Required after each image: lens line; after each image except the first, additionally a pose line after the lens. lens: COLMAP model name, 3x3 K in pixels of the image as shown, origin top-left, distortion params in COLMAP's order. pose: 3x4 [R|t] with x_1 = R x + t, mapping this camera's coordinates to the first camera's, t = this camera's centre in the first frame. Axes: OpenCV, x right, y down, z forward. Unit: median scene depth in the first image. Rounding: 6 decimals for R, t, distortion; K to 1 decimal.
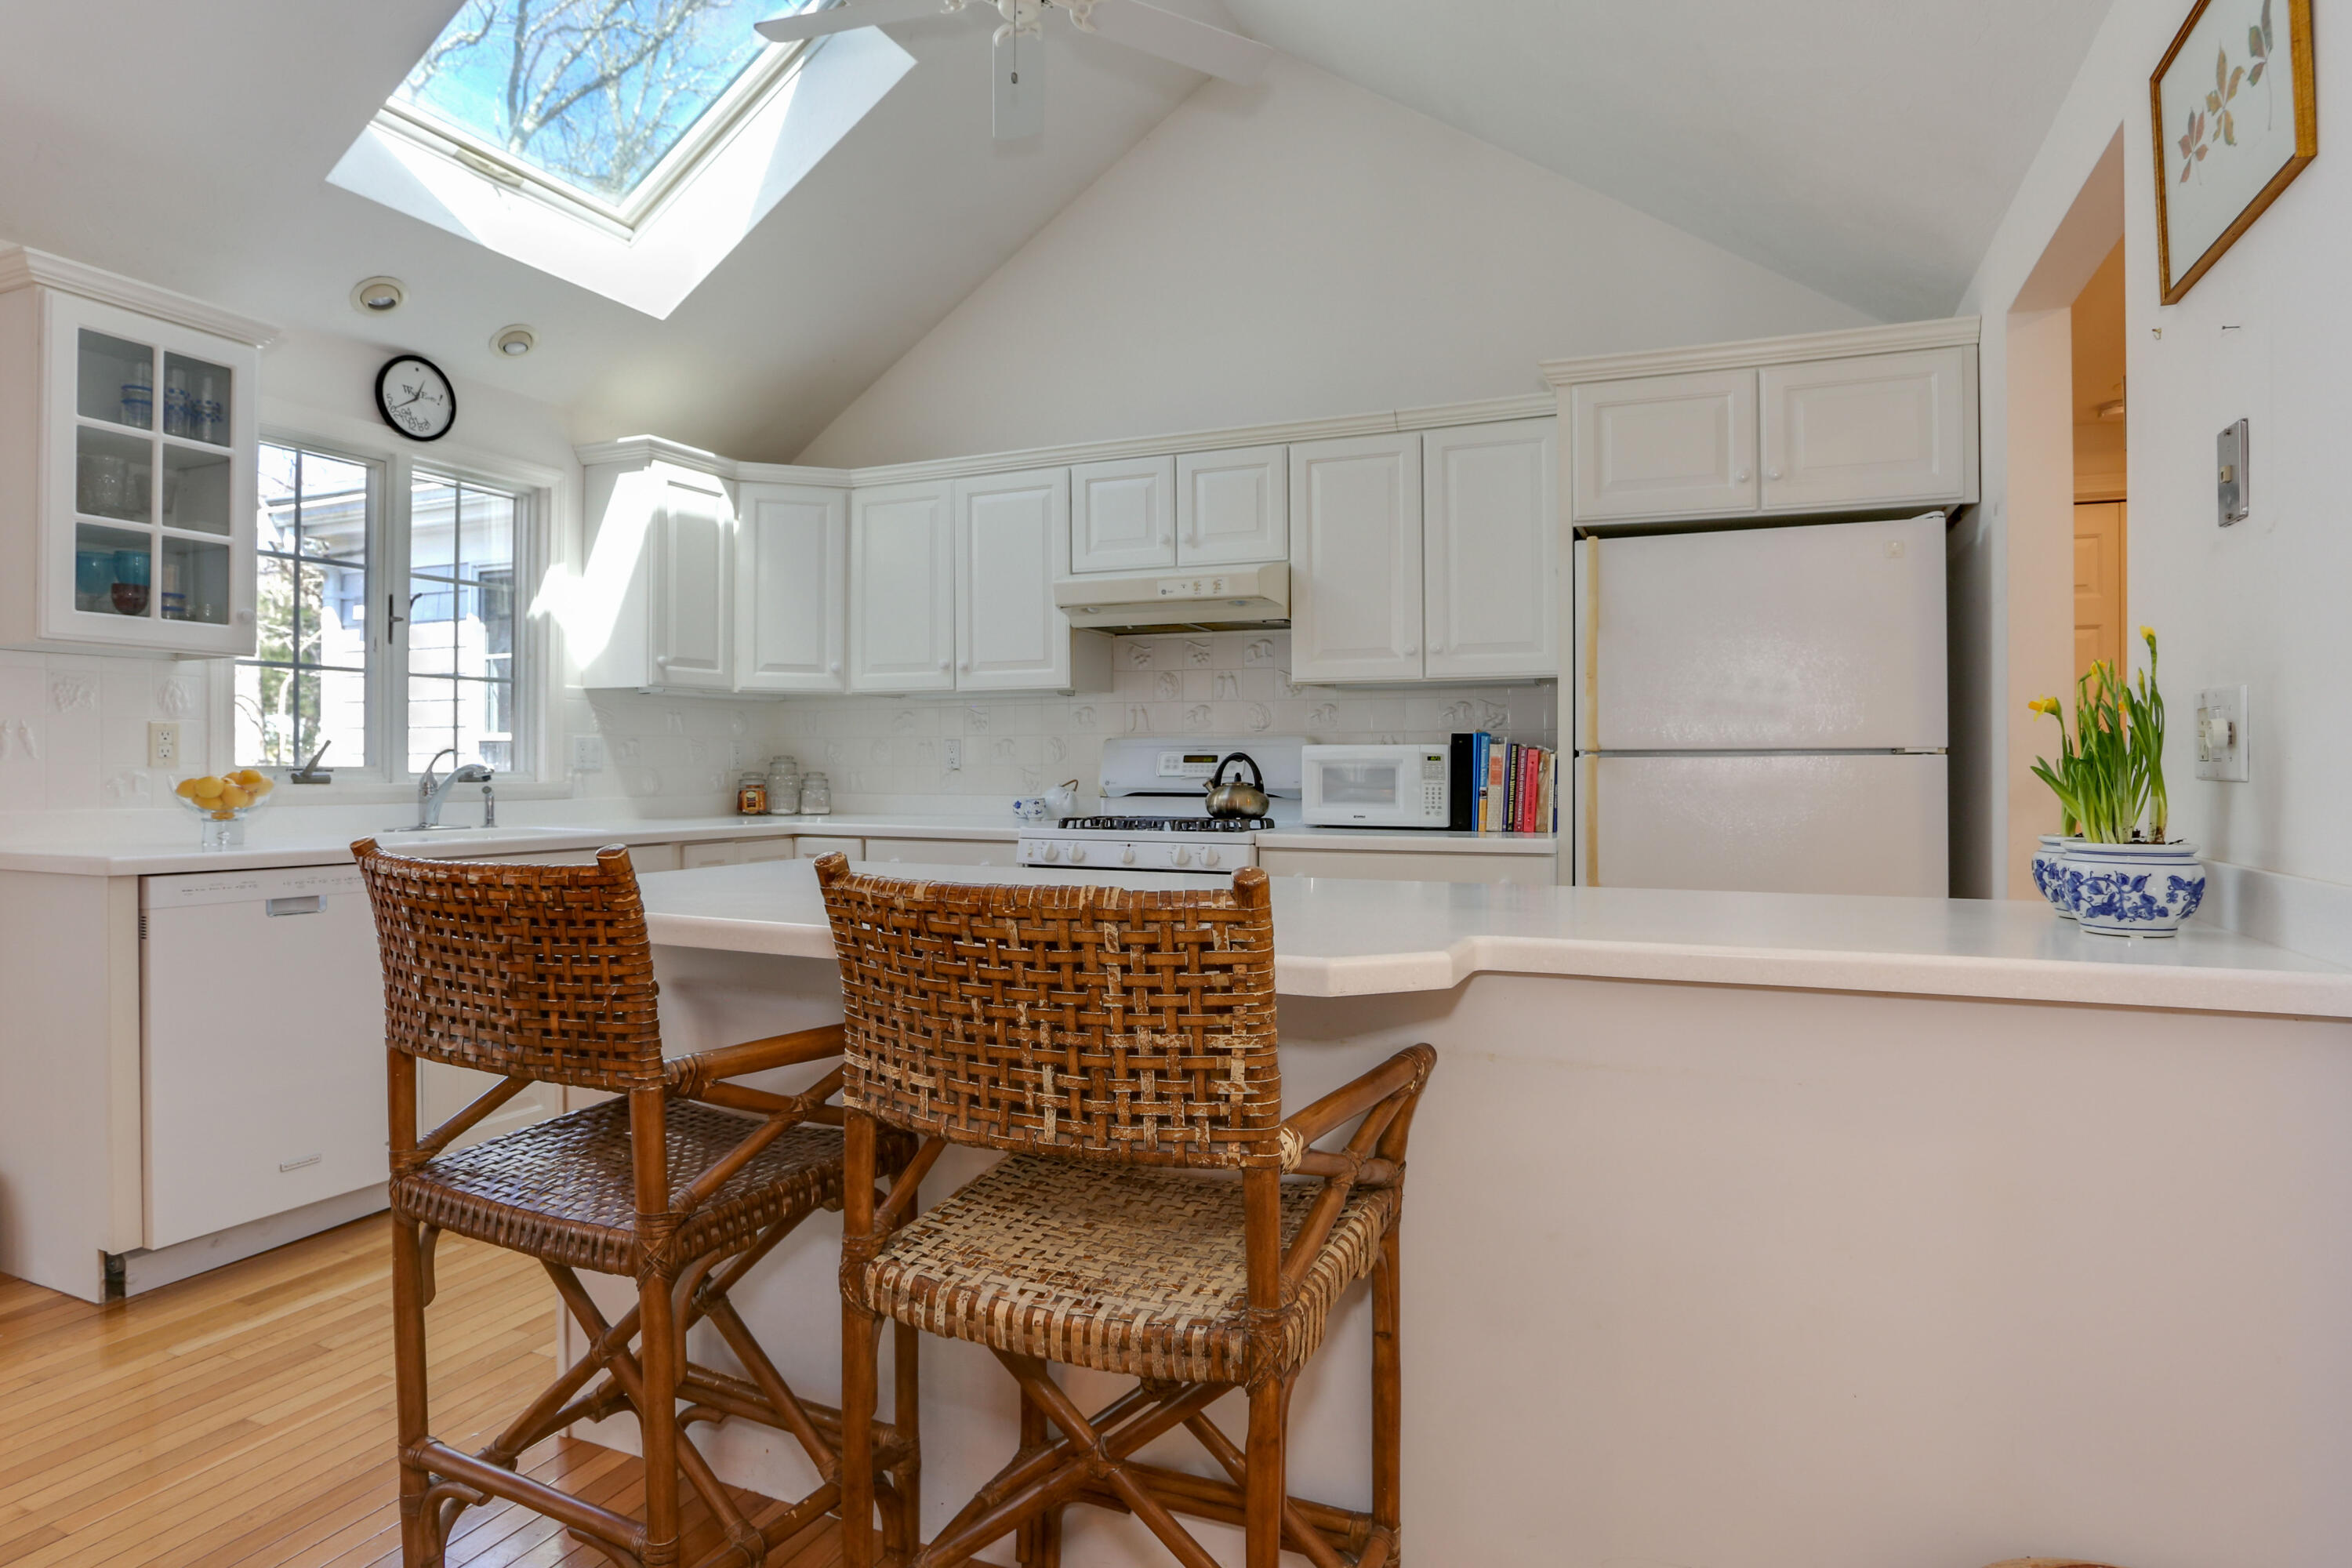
lens RADIAL K [[1270.6, 0, 1137.9], [0, 1270.6, 787.5], [0, 0, 1]] dist [-0.076643, 0.042215]
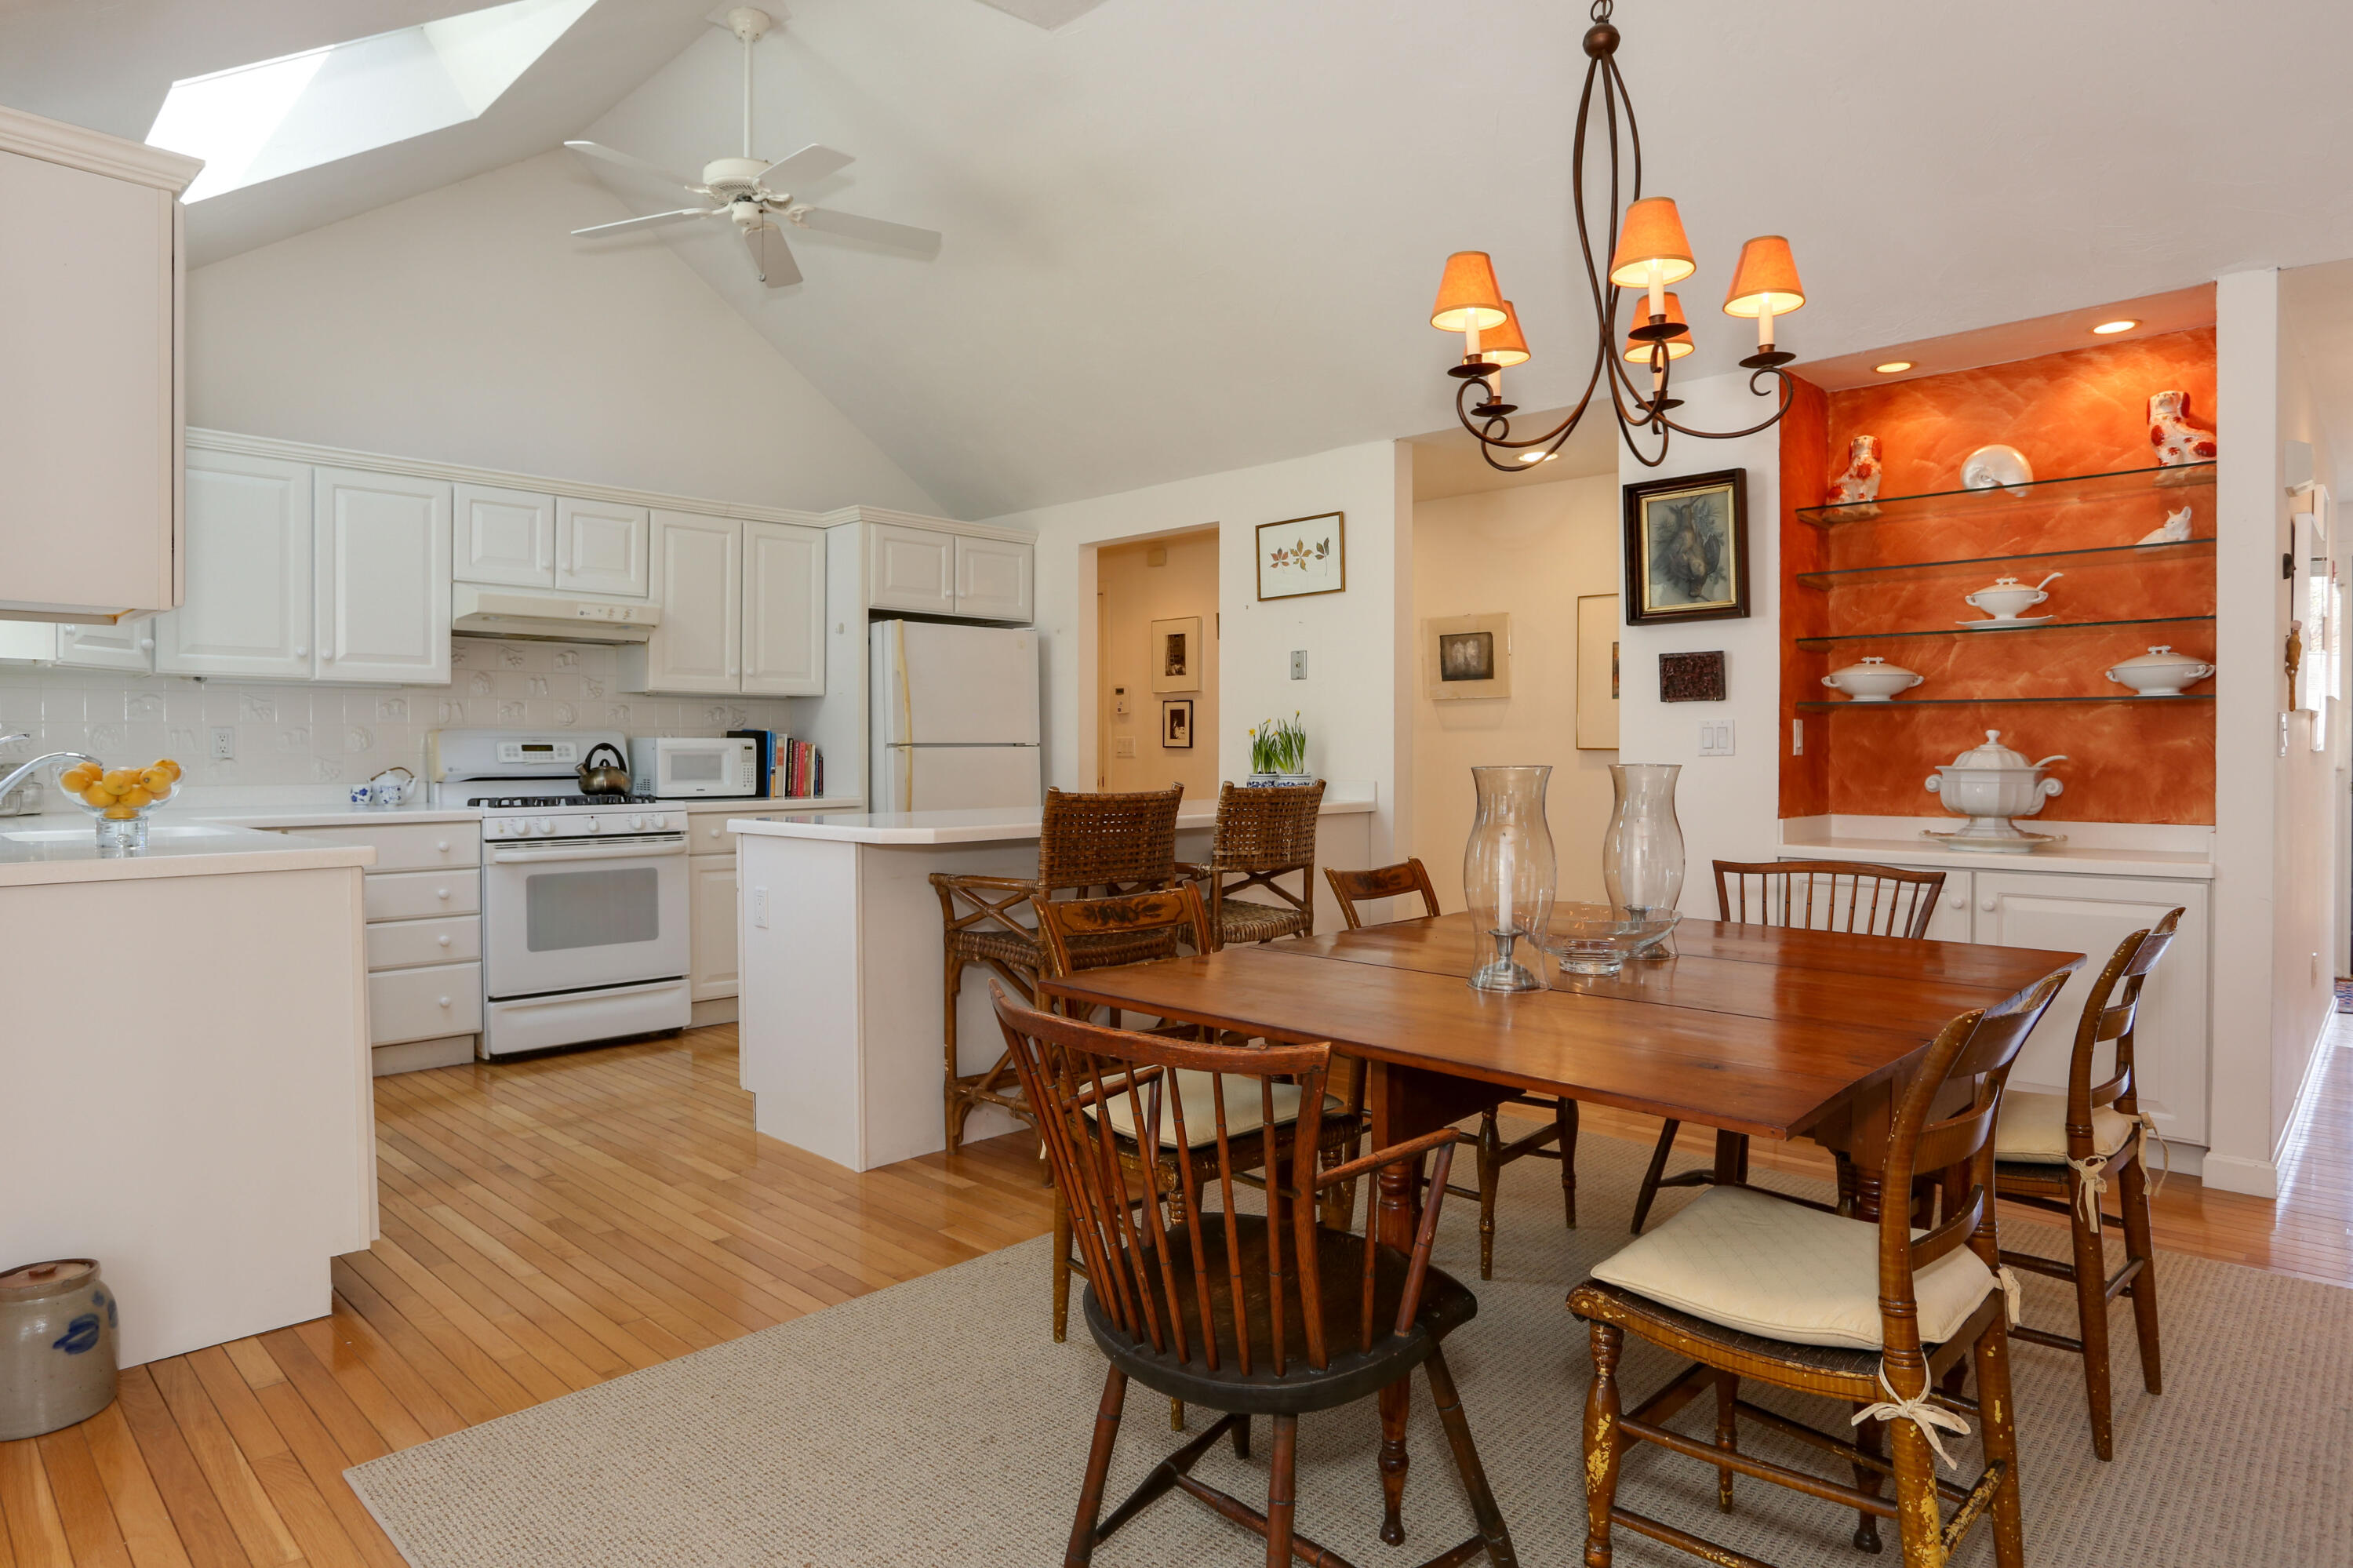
lens RADIAL K [[1271.2, 0, 1138.4], [0, 1271.2, 787.5], [0, 0, 1]] dist [-0.076643, 0.042215]
pose [[0.390626, -0.023558, 0.920248, -0.885727], [0.014422, 0.999706, 0.019470, 0.000319], [-0.920436, 0.005667, 0.390851, 0.020200]]
